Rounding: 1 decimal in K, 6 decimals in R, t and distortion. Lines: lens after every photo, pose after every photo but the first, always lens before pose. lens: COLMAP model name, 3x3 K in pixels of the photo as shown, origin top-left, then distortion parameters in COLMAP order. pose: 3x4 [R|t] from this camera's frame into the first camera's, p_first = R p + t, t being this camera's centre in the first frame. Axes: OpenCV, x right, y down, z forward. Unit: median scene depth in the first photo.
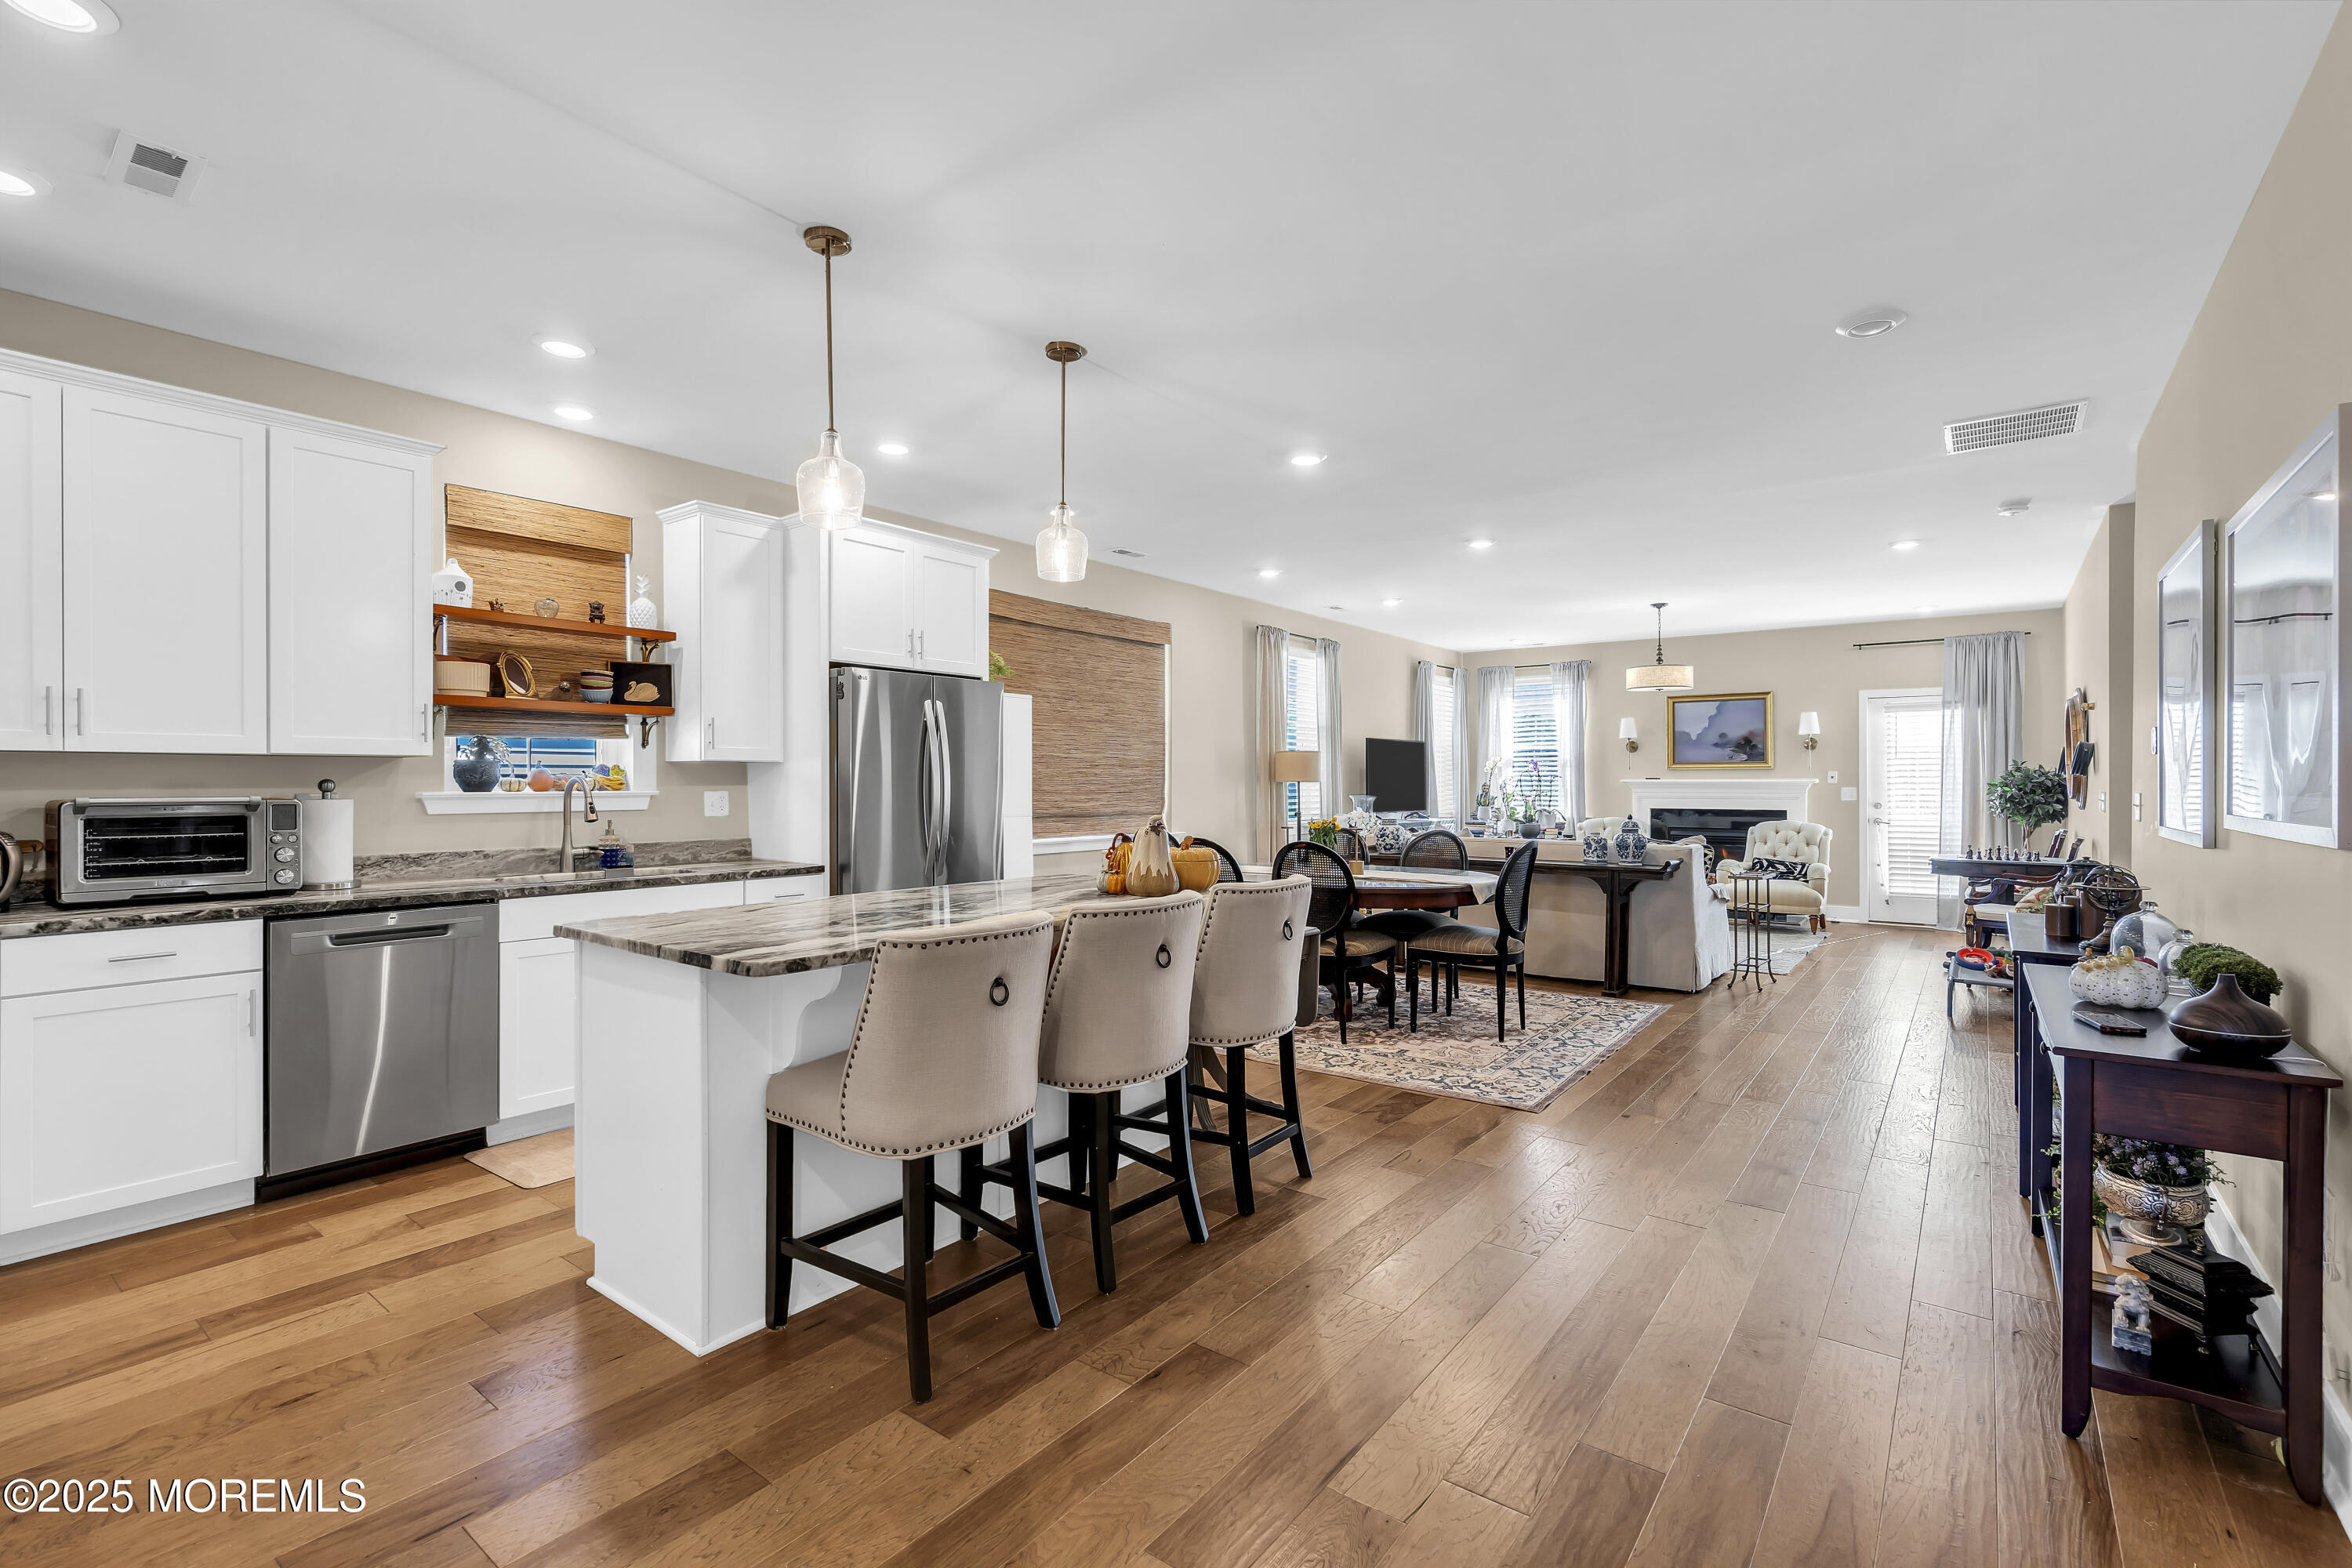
lens RADIAL K [[1047.6, 0, 1171.7], [0, 1047.6, 787.7], [0, 0, 1]] dist [-0.010233, 0.000562]
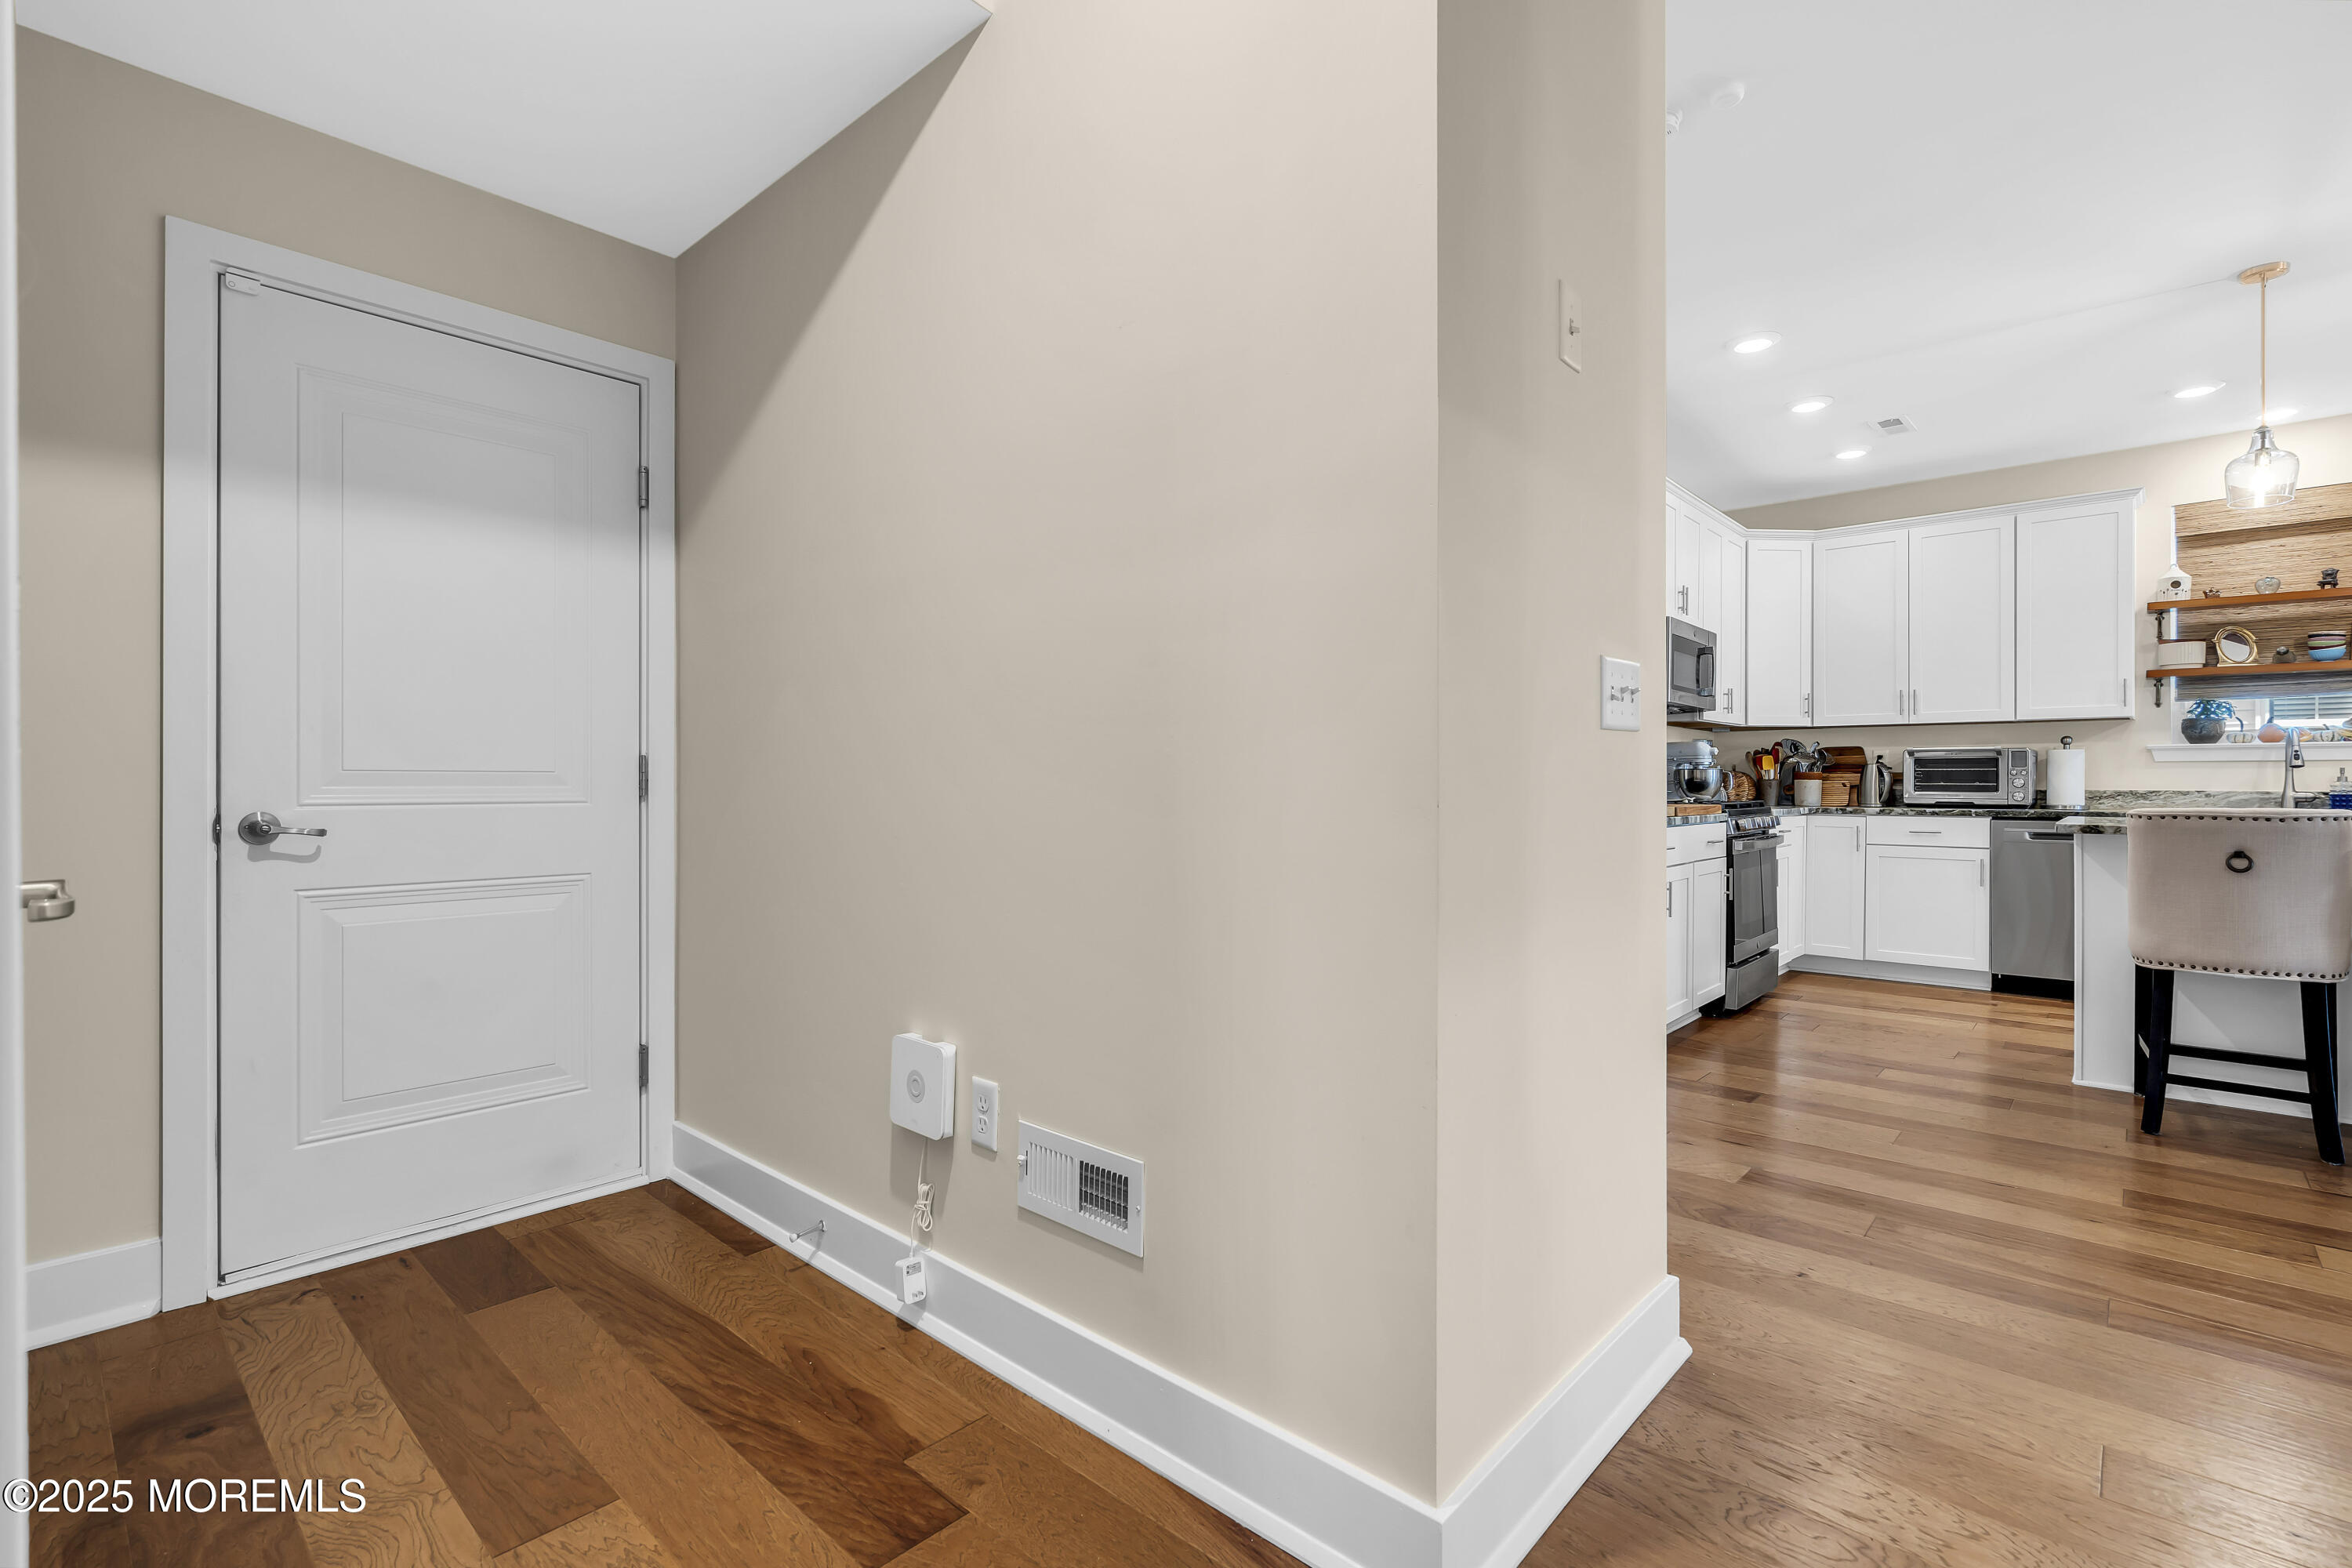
lens RADIAL K [[1047.6, 0, 1189.7], [0, 1047.6, 784.9], [0, 0, 1]] dist [-0.010233, 0.000562]
pose [[-0.086717, 0.001400, -0.996232, 0.697323], [-0.007979, 0.999966, 0.002100, 0.061810], [0.996201, 0.008131, -0.086703, -0.105116]]
